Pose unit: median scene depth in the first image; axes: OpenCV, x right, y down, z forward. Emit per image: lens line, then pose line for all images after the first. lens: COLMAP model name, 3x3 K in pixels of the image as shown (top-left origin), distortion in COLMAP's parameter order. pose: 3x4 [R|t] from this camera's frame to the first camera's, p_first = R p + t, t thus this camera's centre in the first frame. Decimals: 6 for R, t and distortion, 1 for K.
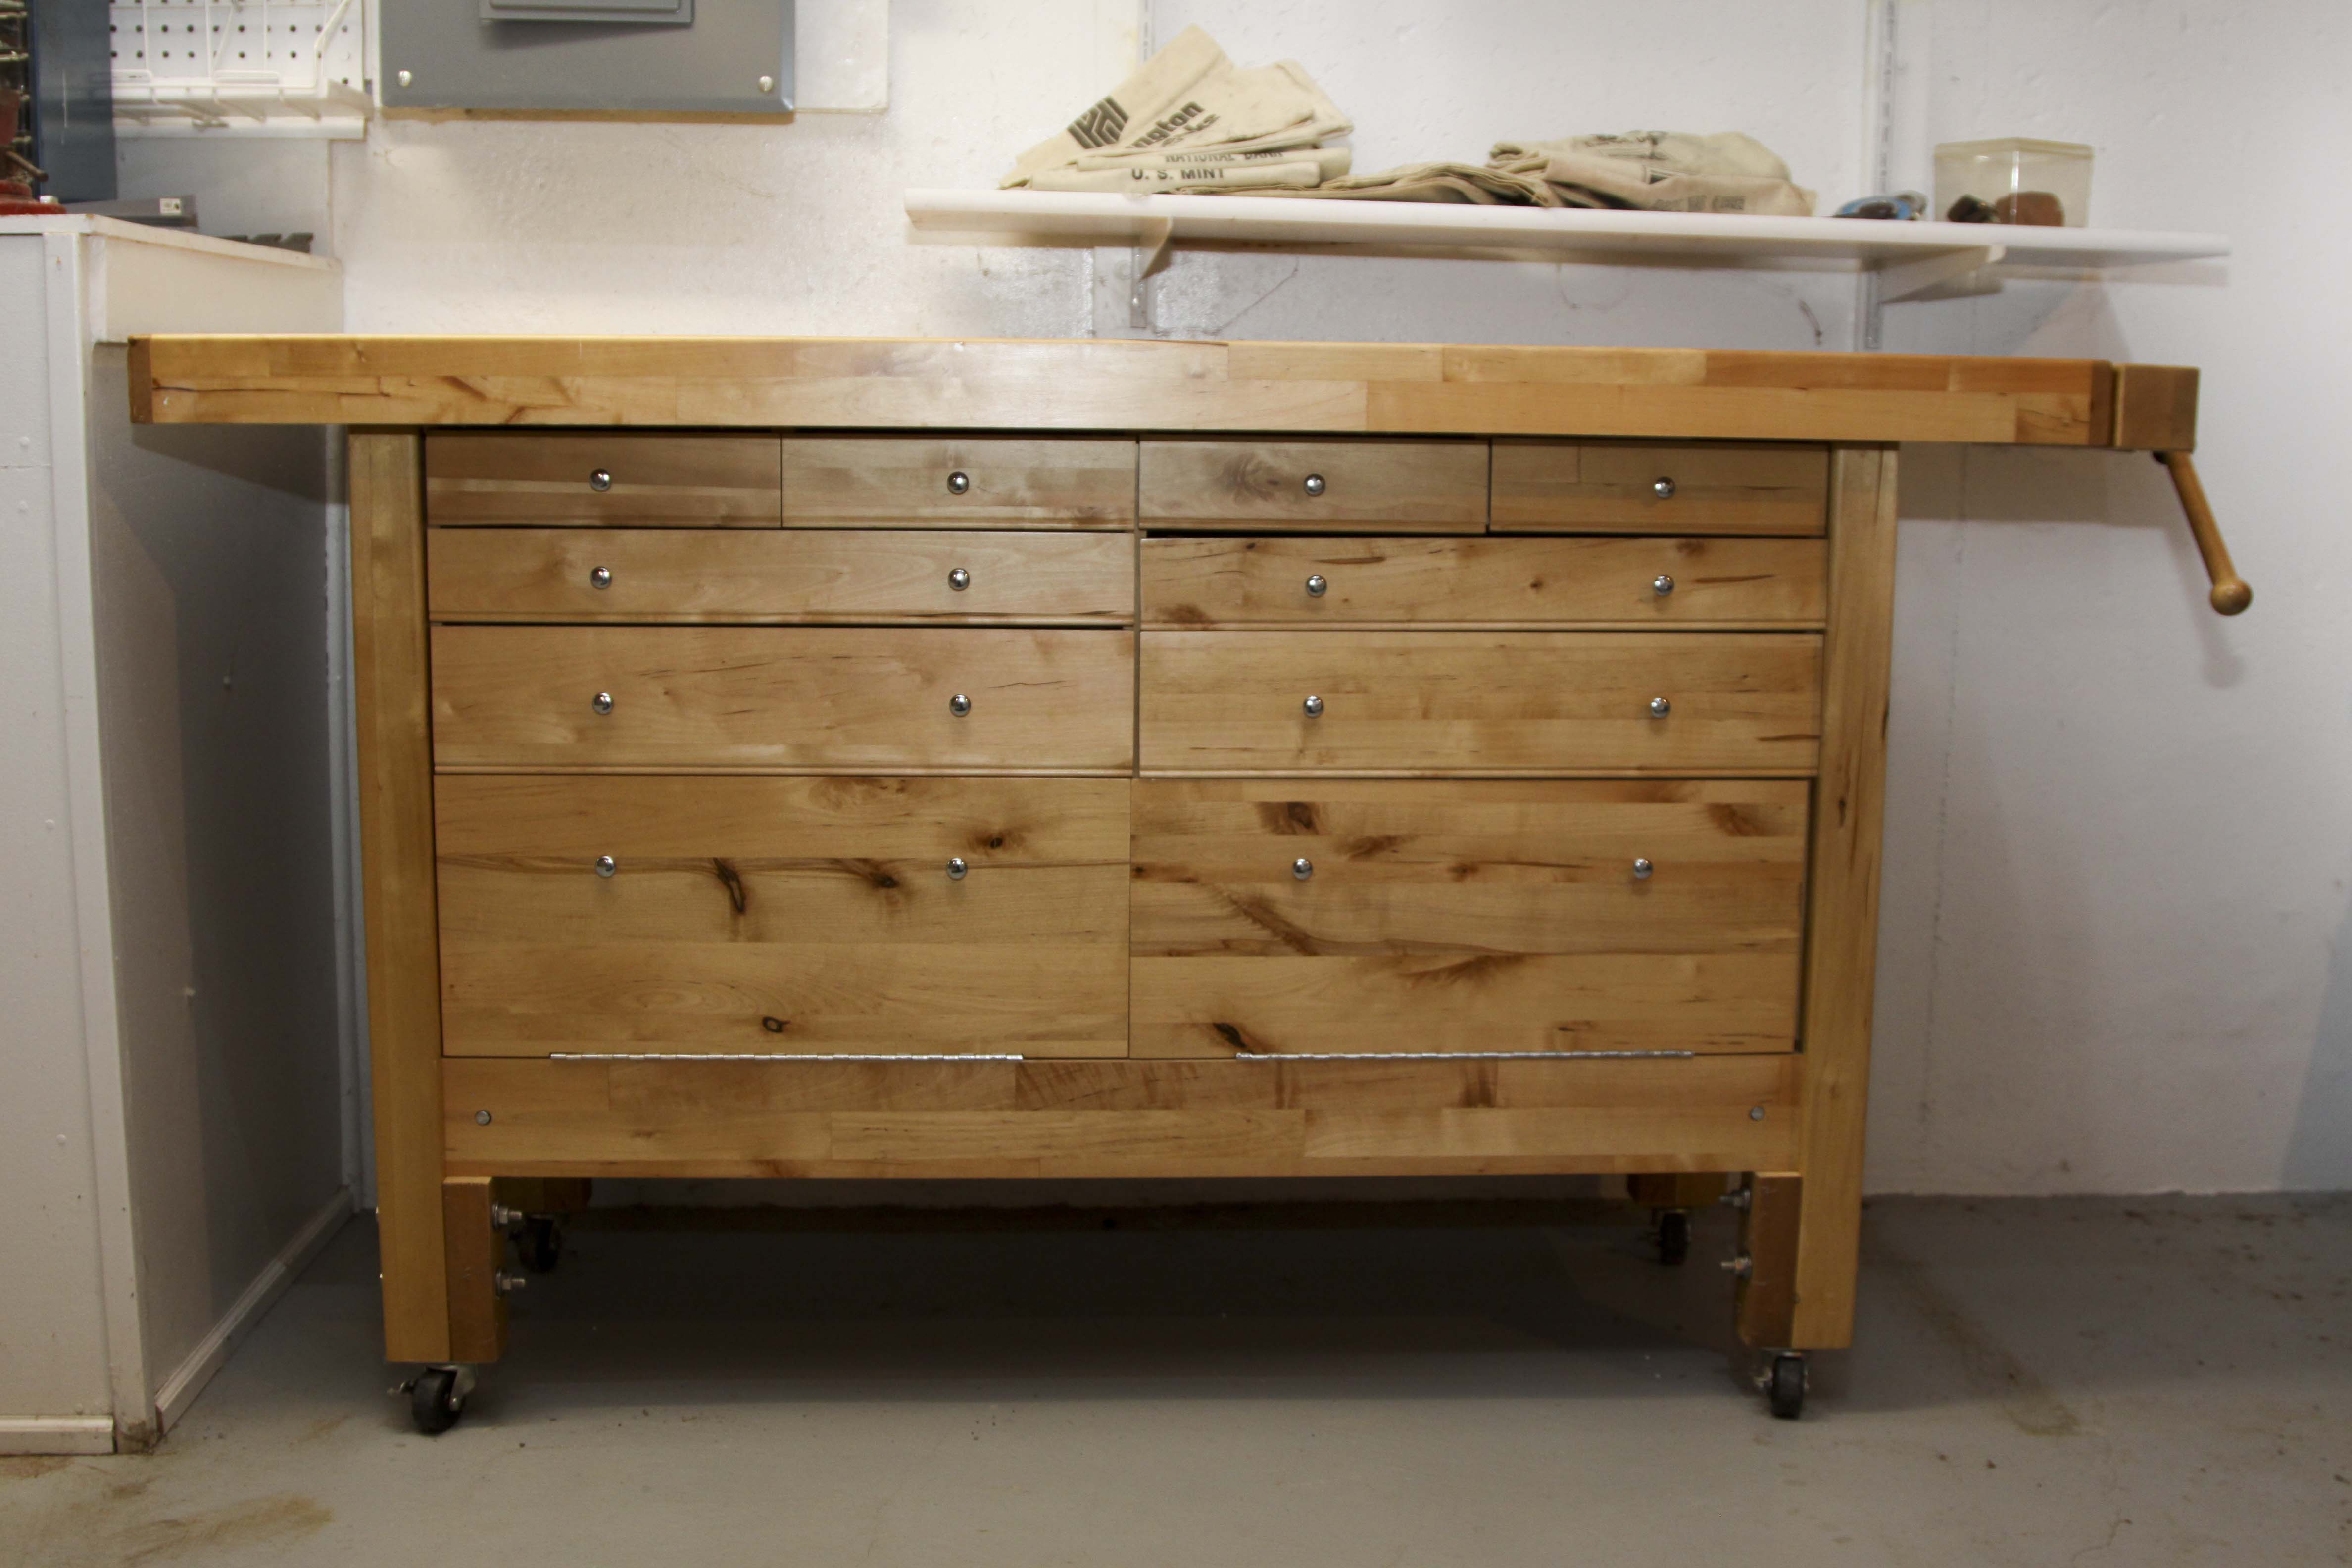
lens RADIAL K [[2464.8, 0, 1198.3], [0, 2464.8, 795.9], [0, 0, 1]] dist [-0.112890, 0.000000]
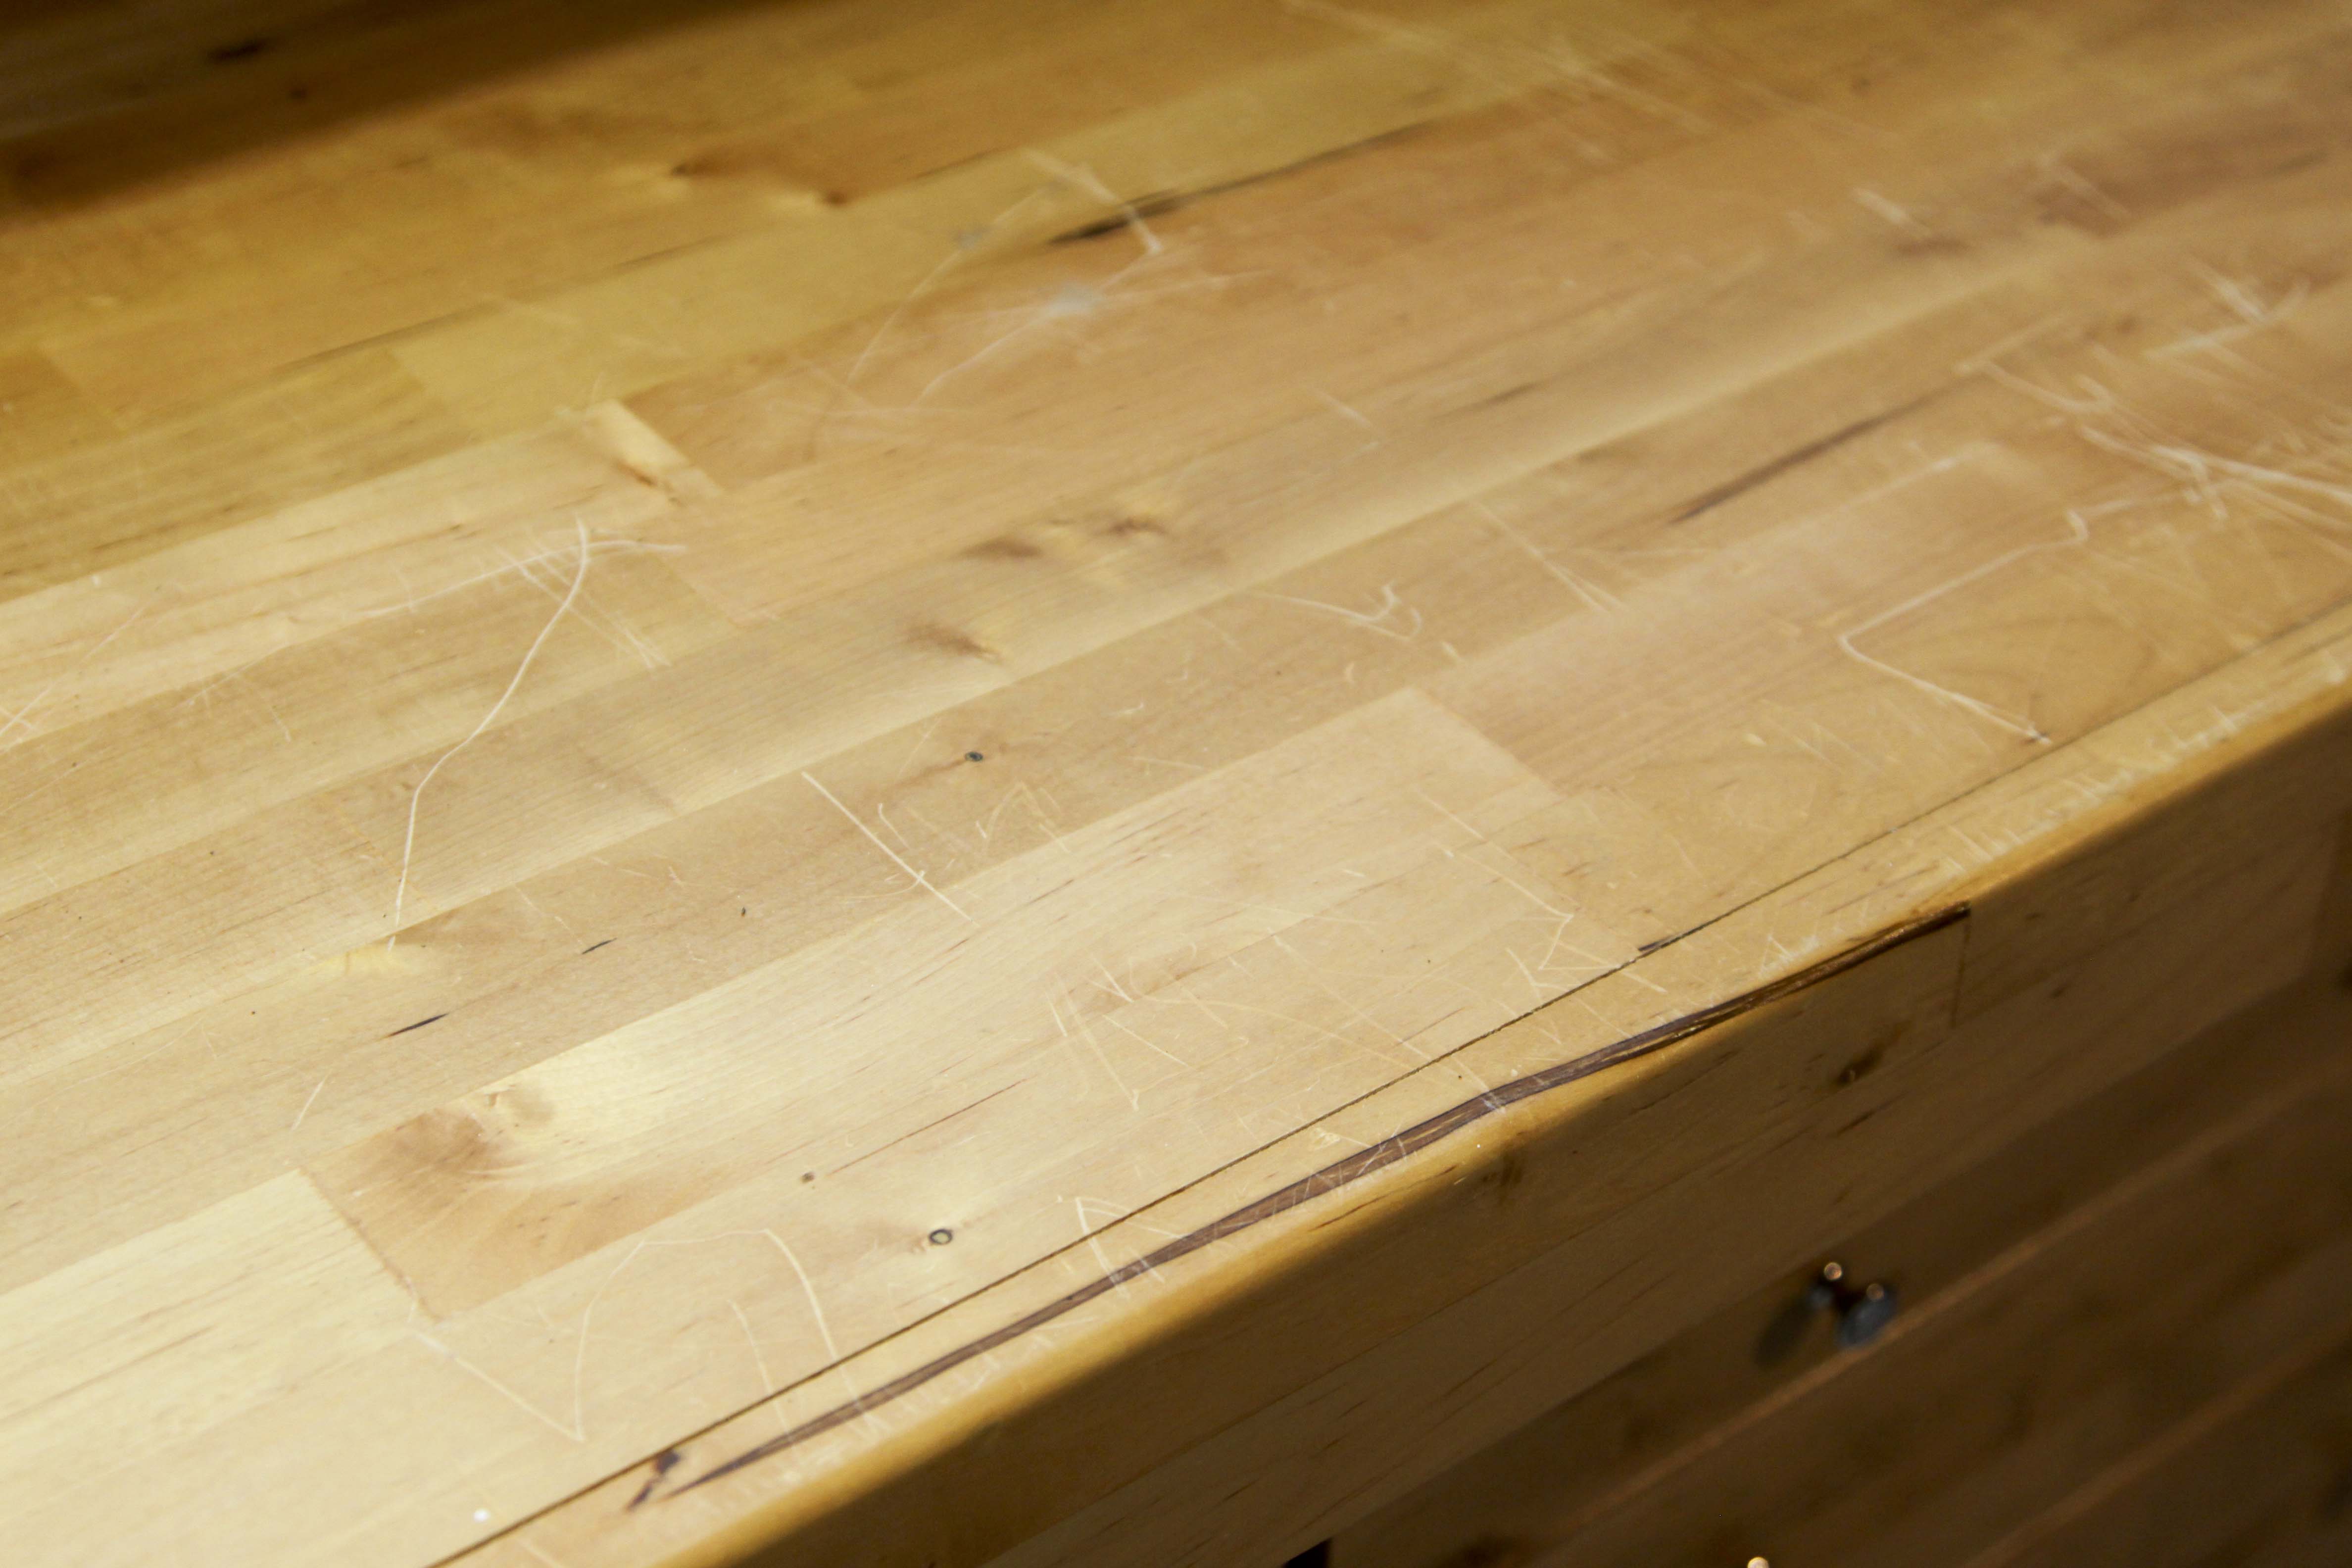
lens RADIAL K [[3911.0, 0, 1186.4], [0, 3911.0, 768.6], [0, 0, 1]] dist [0.007880, 0.000000]
pose [[0.825120, -0.318570, 0.466574, -0.191193], [0.062491, 0.872252, 0.485047, -0.344395], [-0.561491, -0.371065, 0.739620, 0.734411]]
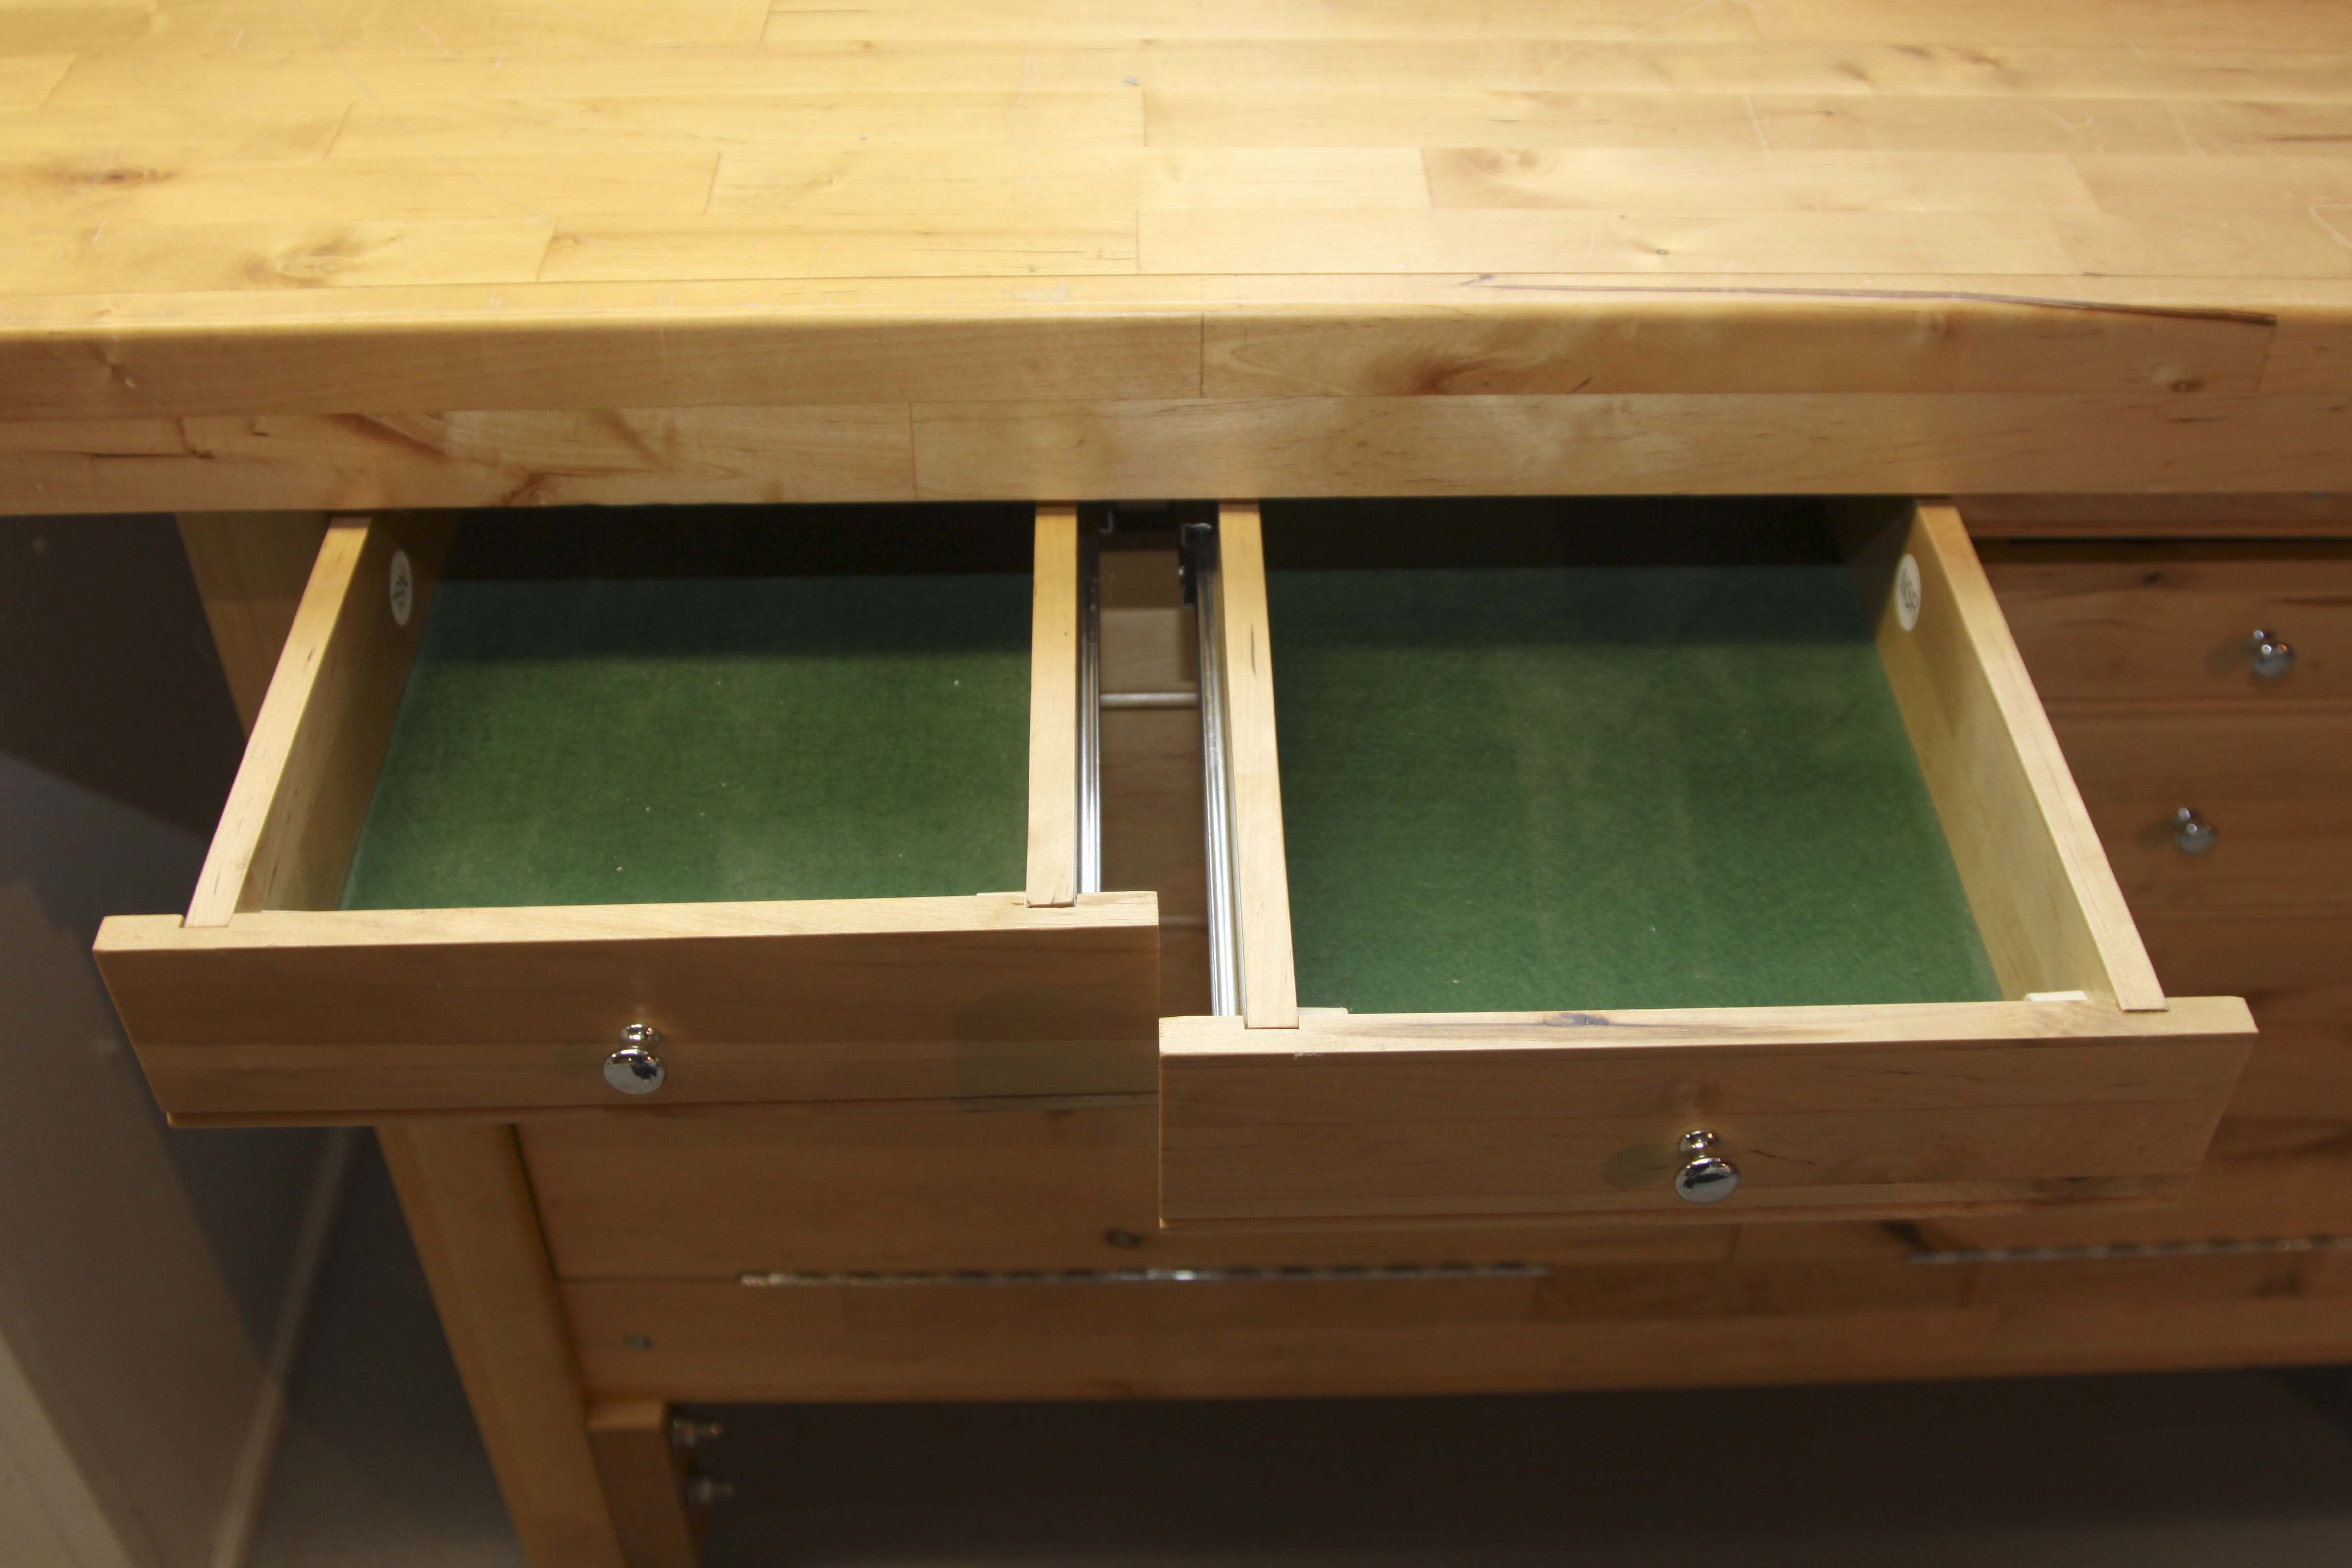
lens RADIAL K [[2464.8, 0, 1222.8], [0, 2464.8, 778.9], [0, 0, 1]] dist [-0.112890, 0.000000]
pose [[0.999515, 0.021032, -0.022977, -0.140219], [-0.005077, 0.837758, 0.546019, -0.313364], [0.030733, -0.545637, 0.837458, 0.582820]]
